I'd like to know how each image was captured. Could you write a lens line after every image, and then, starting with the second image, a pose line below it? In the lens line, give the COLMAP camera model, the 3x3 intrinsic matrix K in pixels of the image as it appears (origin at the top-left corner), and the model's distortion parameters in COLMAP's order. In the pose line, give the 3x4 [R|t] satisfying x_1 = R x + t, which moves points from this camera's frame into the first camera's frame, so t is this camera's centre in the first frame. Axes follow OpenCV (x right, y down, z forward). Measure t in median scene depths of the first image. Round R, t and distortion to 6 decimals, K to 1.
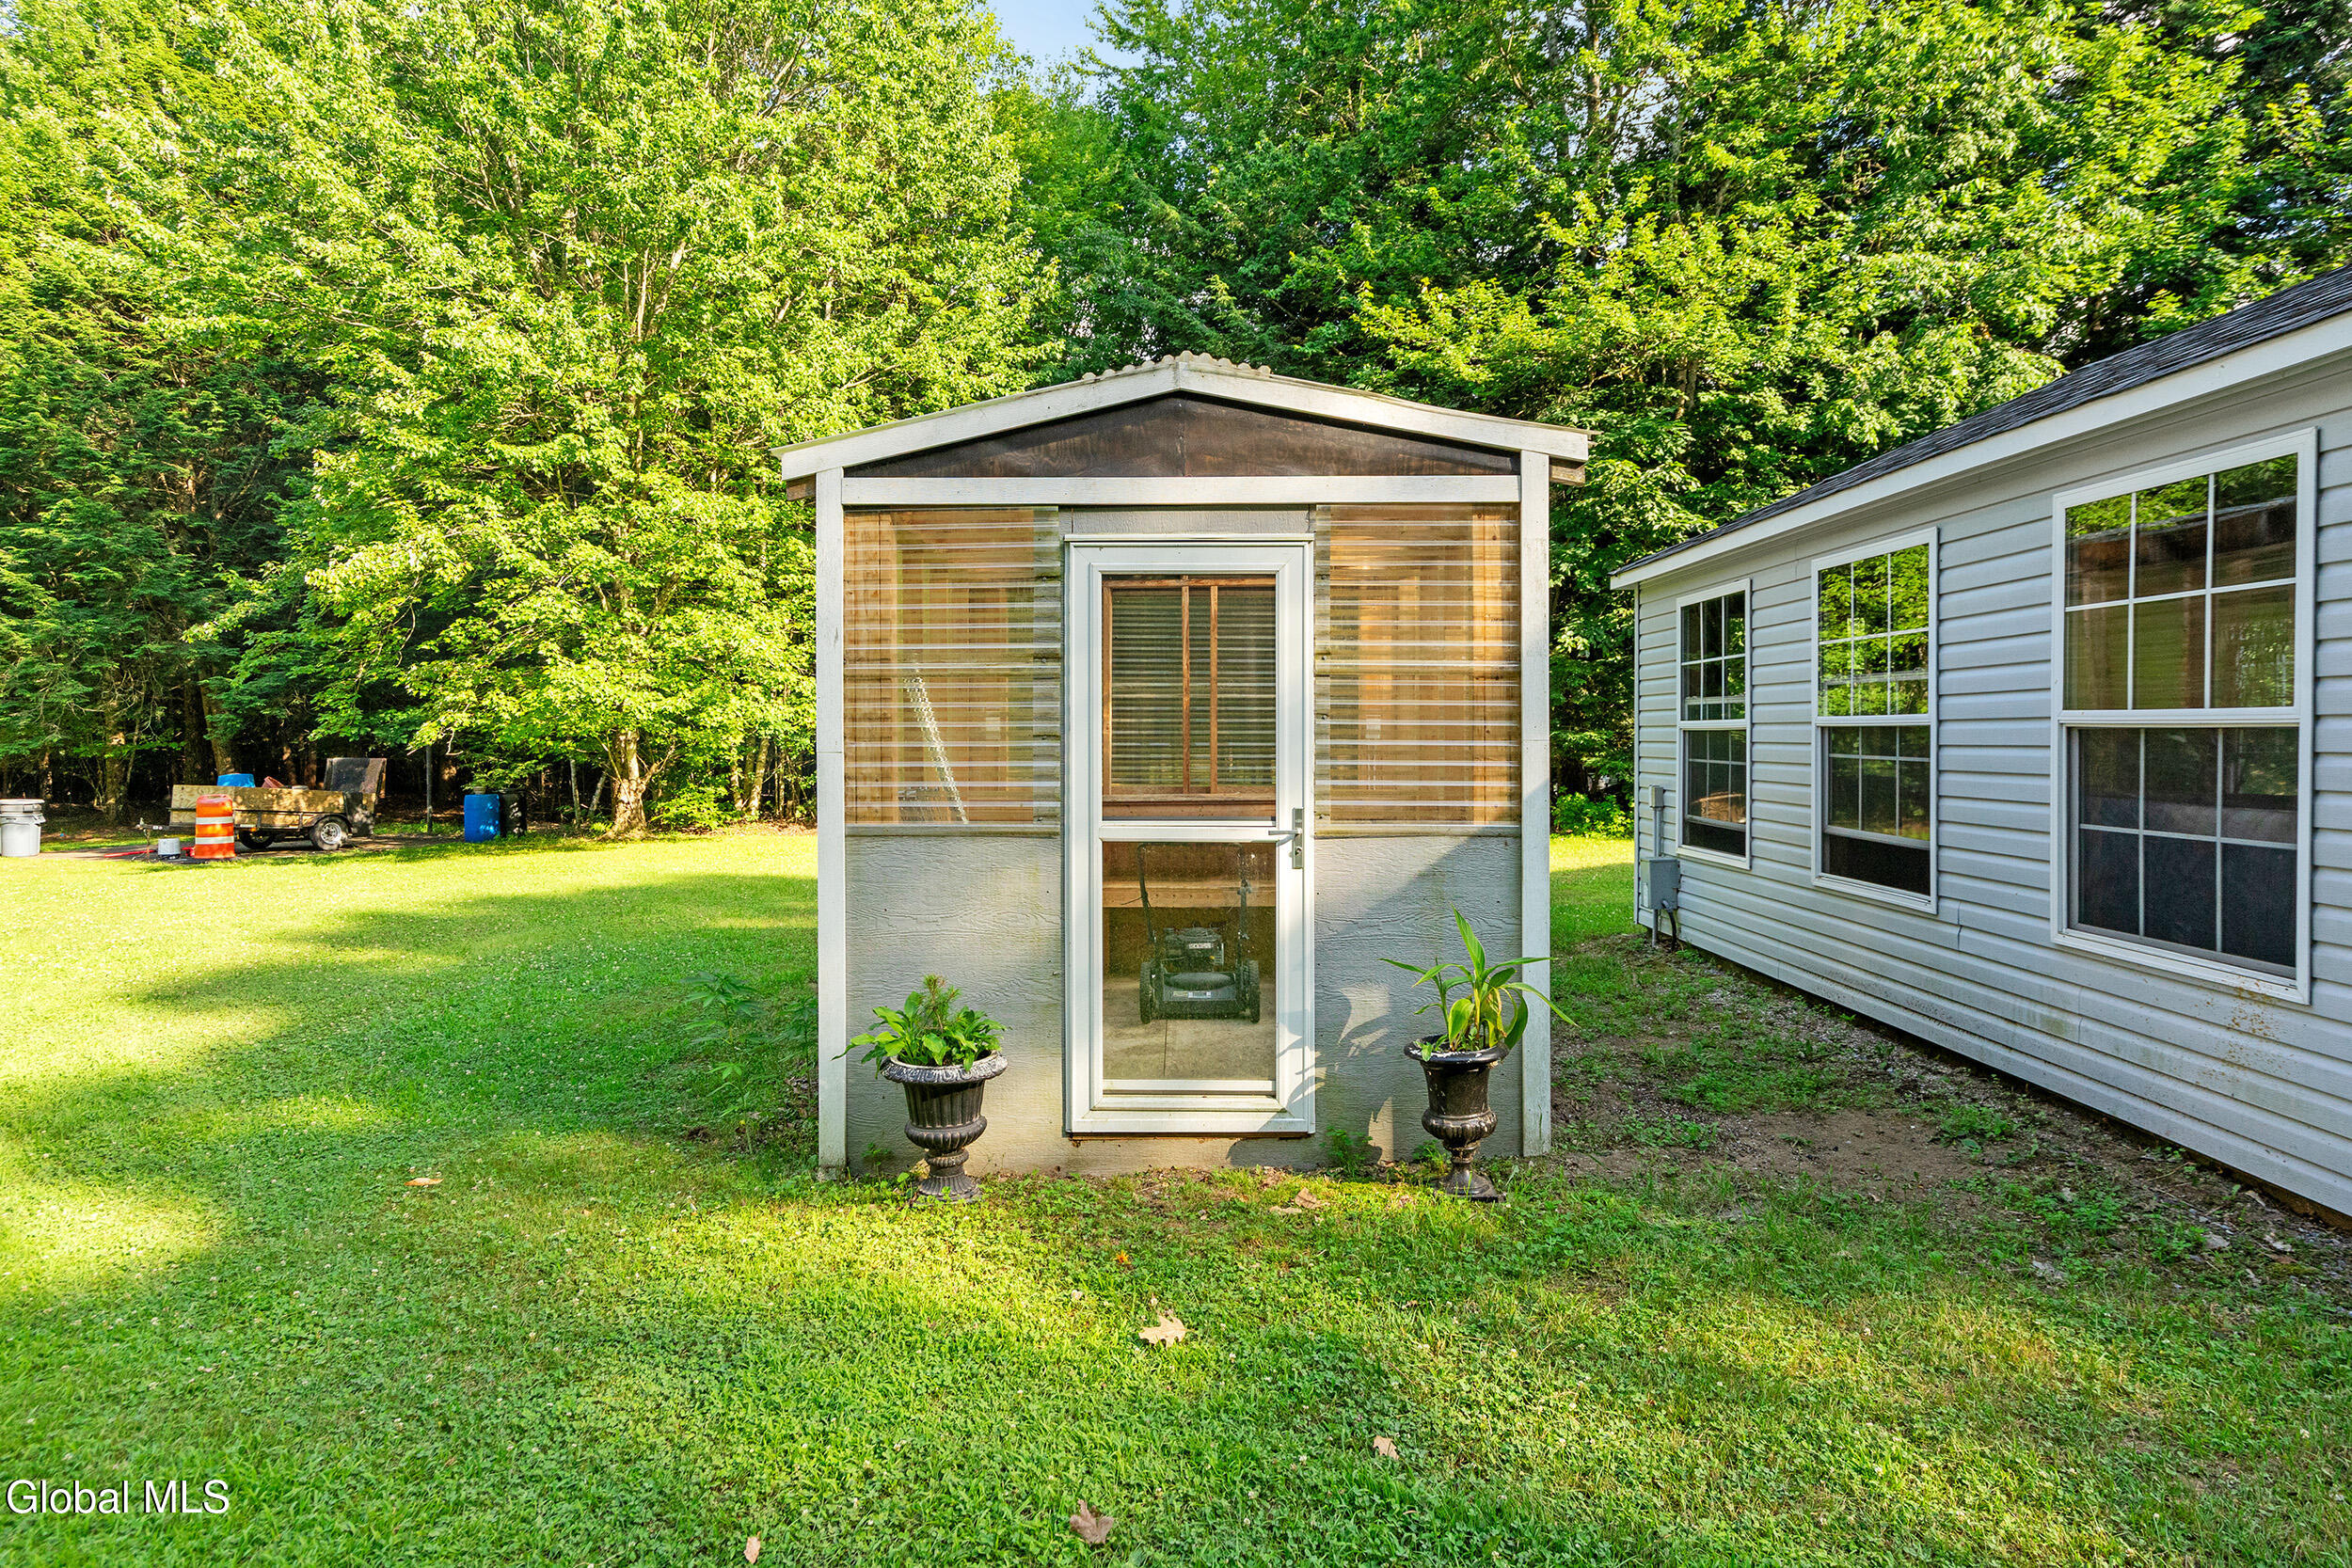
lens RADIAL K [[1297.1, 0, 1167.3], [0, 1297.1, 758.4], [0, 0, 1]] dist [-0.000898, 0.001824]
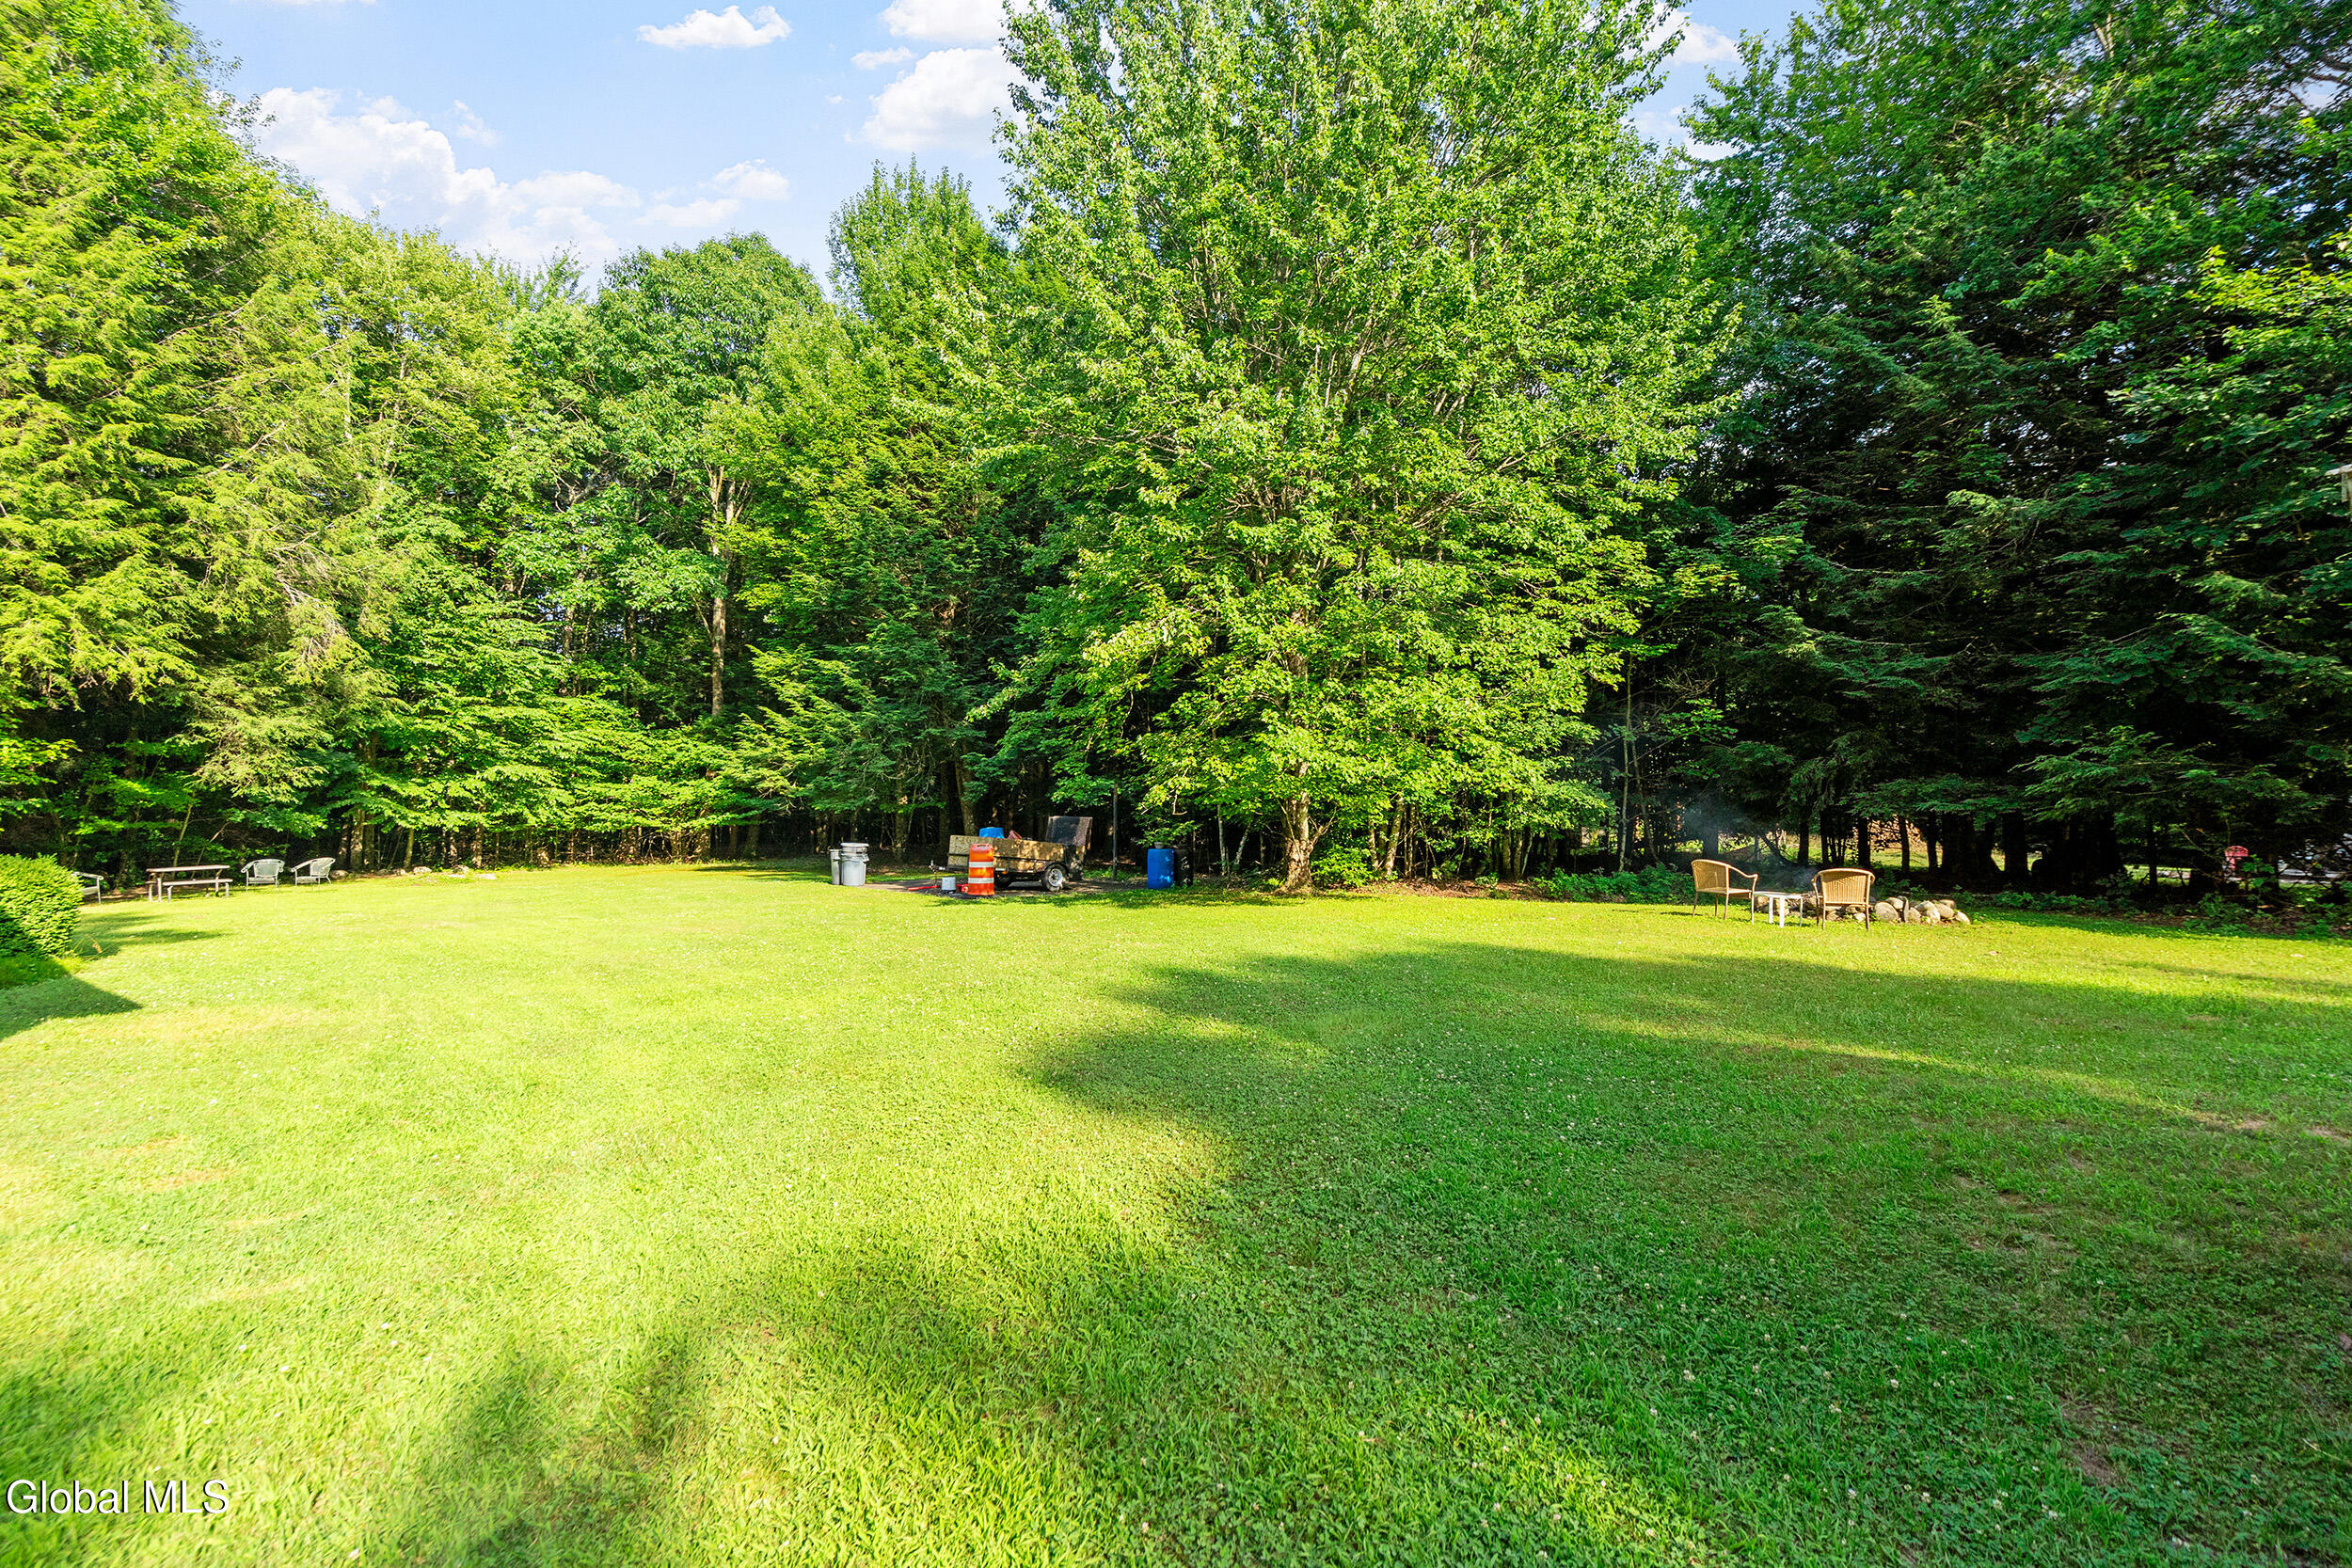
lens RADIAL K [[1038.6, 0, 1174.0], [0, 1038.6, 791.4], [0, 0, 1]] dist [-0.002191, 0.000014]
pose [[0.920487, 0.006761, -0.390715, -0.172364], [-0.019332, 0.999414, -0.028251, 0.002062], [0.390295, 0.033558, 0.920078, 0.149625]]
